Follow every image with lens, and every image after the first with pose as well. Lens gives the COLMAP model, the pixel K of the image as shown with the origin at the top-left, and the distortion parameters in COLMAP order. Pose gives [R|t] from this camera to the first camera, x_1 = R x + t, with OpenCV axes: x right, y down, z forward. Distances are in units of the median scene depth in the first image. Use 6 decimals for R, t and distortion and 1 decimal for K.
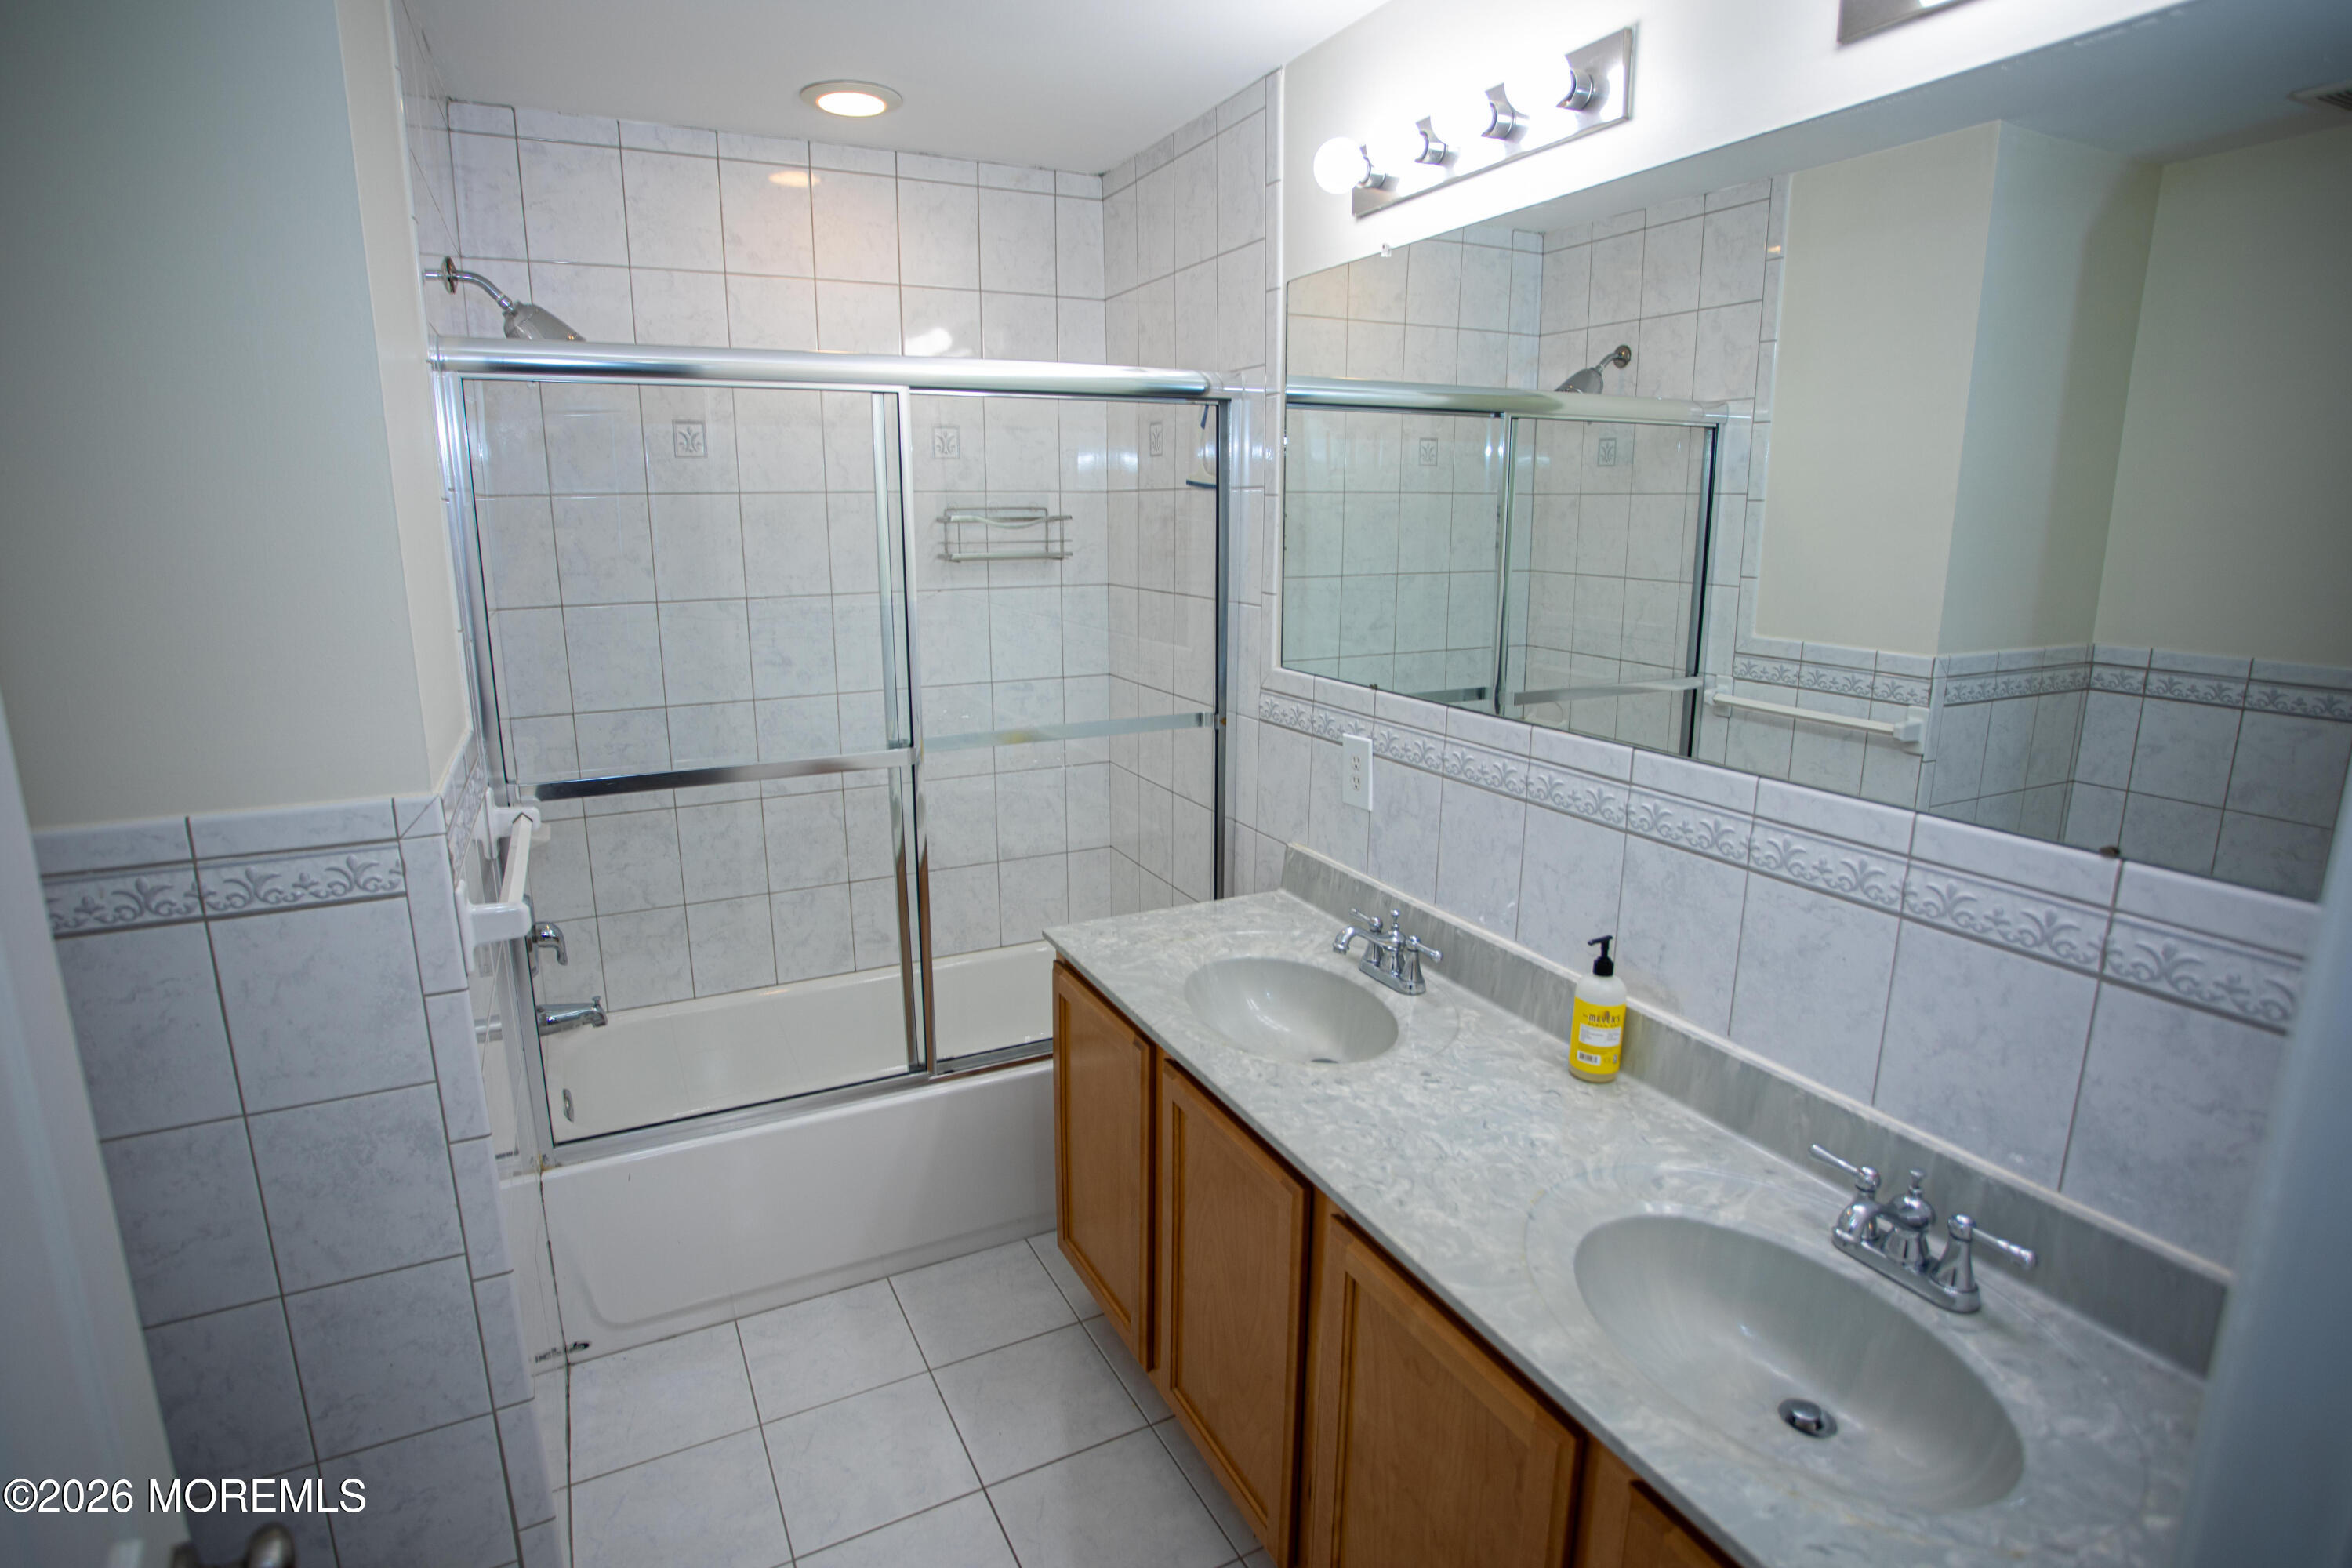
lens RADIAL K [[1185.8, 0, 1170.6], [0, 1185.8, 778.4], [0, 0, 1]] dist [-0.078064, 0.039339]
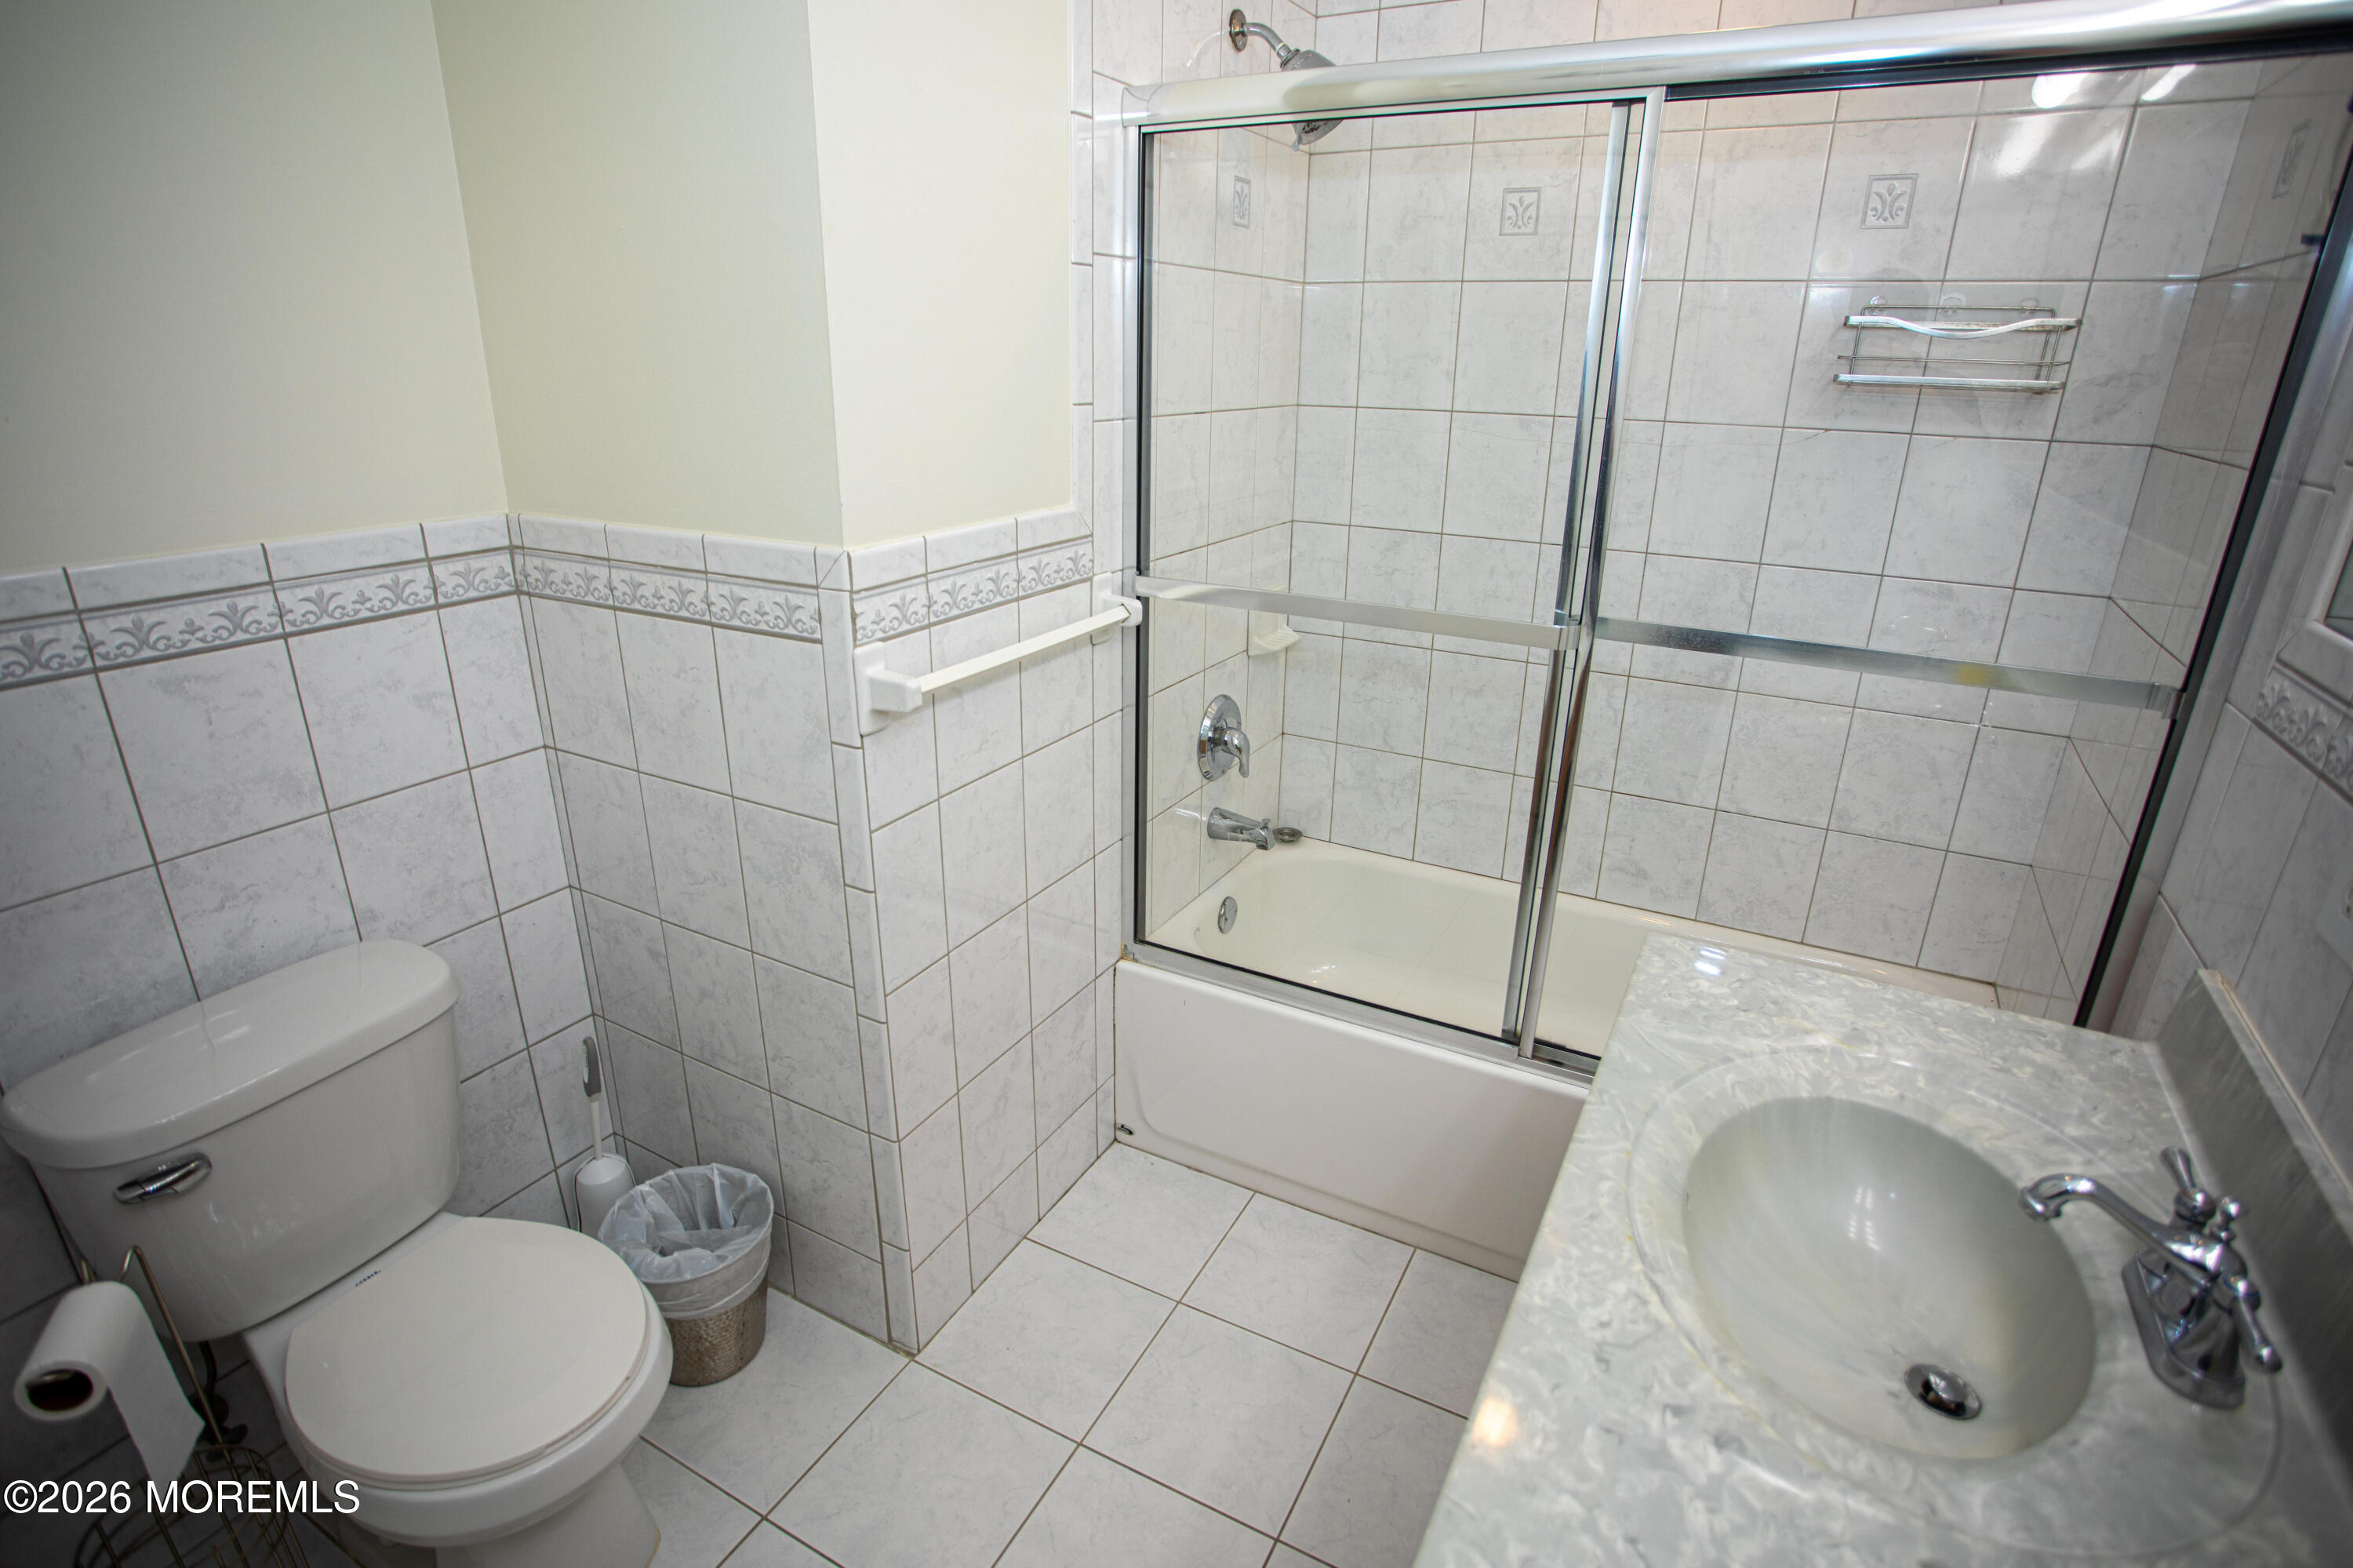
lens RADIAL K [[1186.3, 0, 1171.1], [0, 1186.3, 778.4], [0, 0, 1]] dist [-0.078064, 0.039339]
pose [[0.586205, 0.296116, -0.754108, 0.199220], [-0.187995, 0.955122, 0.228910, -0.059144], [0.788049, 0.007580, 0.615566, 0.351162]]
